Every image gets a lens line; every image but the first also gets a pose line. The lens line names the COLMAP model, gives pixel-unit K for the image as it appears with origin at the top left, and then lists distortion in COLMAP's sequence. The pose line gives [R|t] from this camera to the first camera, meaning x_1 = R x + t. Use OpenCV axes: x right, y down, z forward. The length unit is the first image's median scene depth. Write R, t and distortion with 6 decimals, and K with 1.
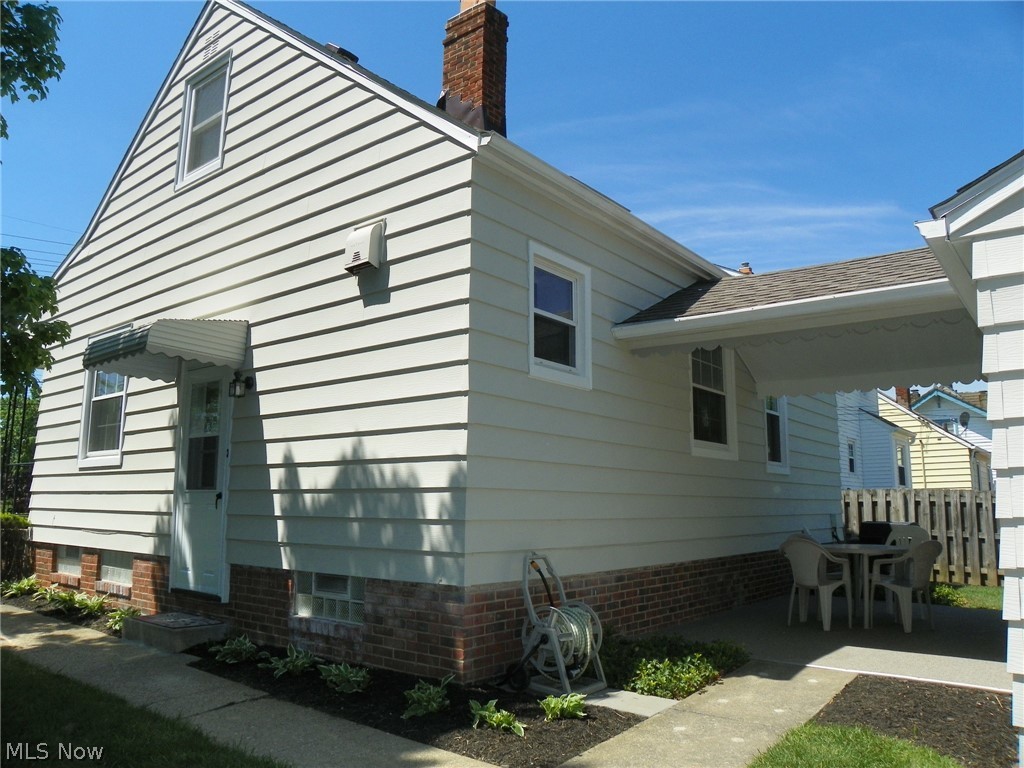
lens RADIAL K [[778.5, 0, 513.4], [0, 778.5, 377.3], [0, 0, 1]] dist [-0.157858, 0.099968]
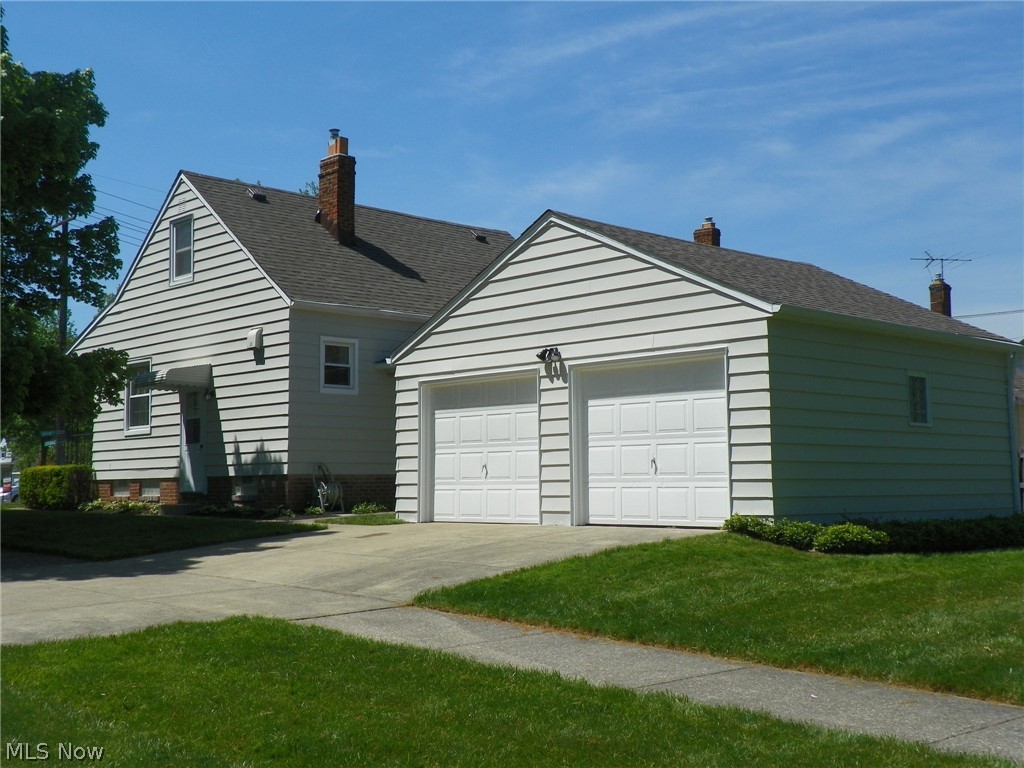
lens RADIAL K [[1223.5, 0, 512.0], [0, 1223.5, 384.0], [0, 0, 1]] dist [0.009637, -0.053248]
pose [[0.989979, -0.024824, -0.139018, 0.851871], [0.036641, 0.995867, 0.083100, -0.242059], [0.136381, -0.087361, 0.986797, -2.008866]]
